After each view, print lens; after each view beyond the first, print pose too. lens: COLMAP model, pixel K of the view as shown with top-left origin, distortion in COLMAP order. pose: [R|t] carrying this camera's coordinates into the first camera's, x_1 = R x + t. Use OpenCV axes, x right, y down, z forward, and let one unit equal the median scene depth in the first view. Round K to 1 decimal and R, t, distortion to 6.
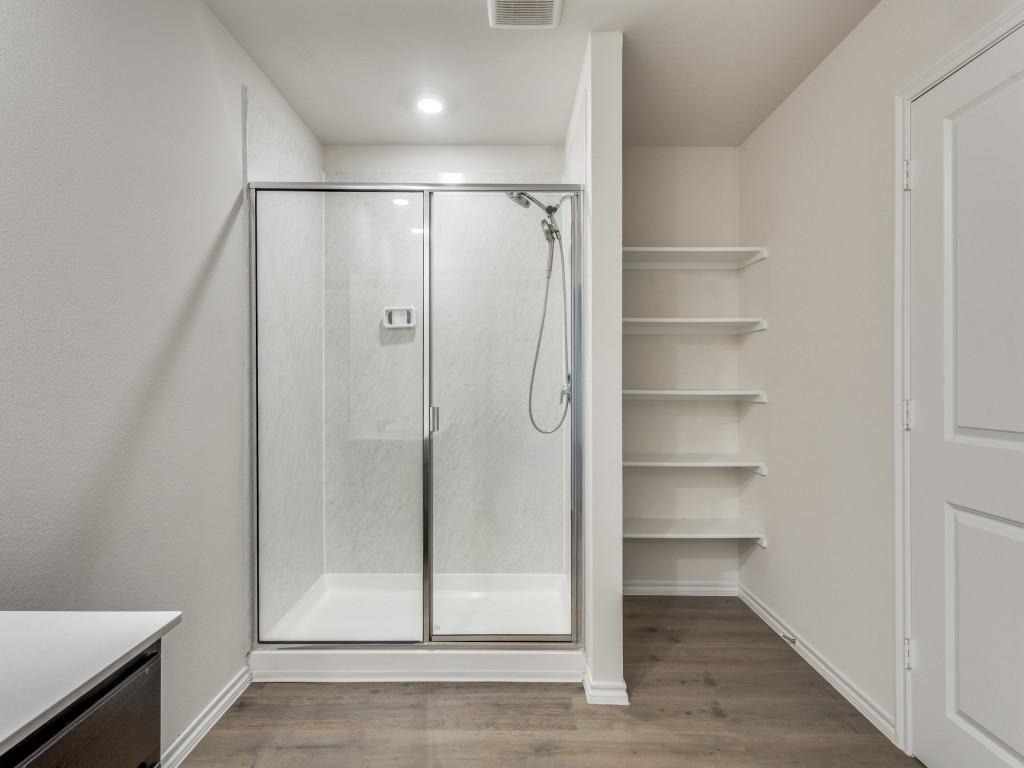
lens RADIAL K [[470.7, 0, 506.4], [0, 470.7, 379.4], [0, 0, 1]] dist [0.014988, -0.005059]
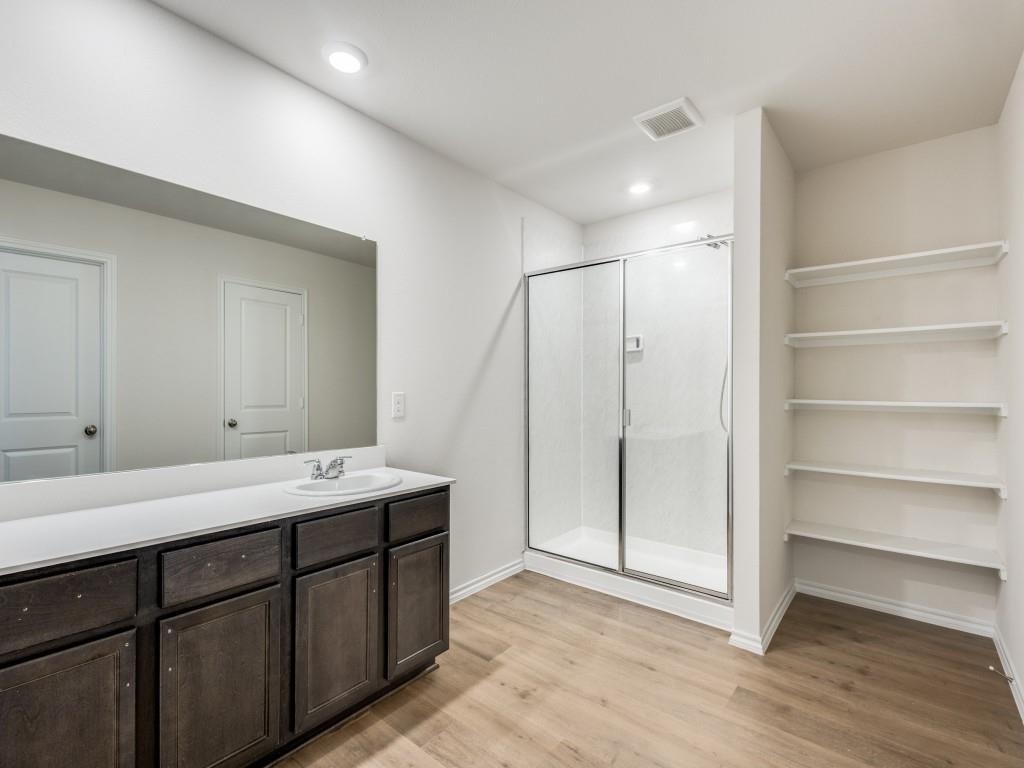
lens RADIAL K [[470.7, 0, 516.1], [0, 470.7, 389.4], [0, 0, 1]] dist [0.014988, -0.005059]
pose [[0.779185, -0.001555, -0.626792, 0.483220], [-0.001984, 0.999986, -0.004947, 0.006107], [0.626791, 0.005098, 0.779171, -0.325248]]
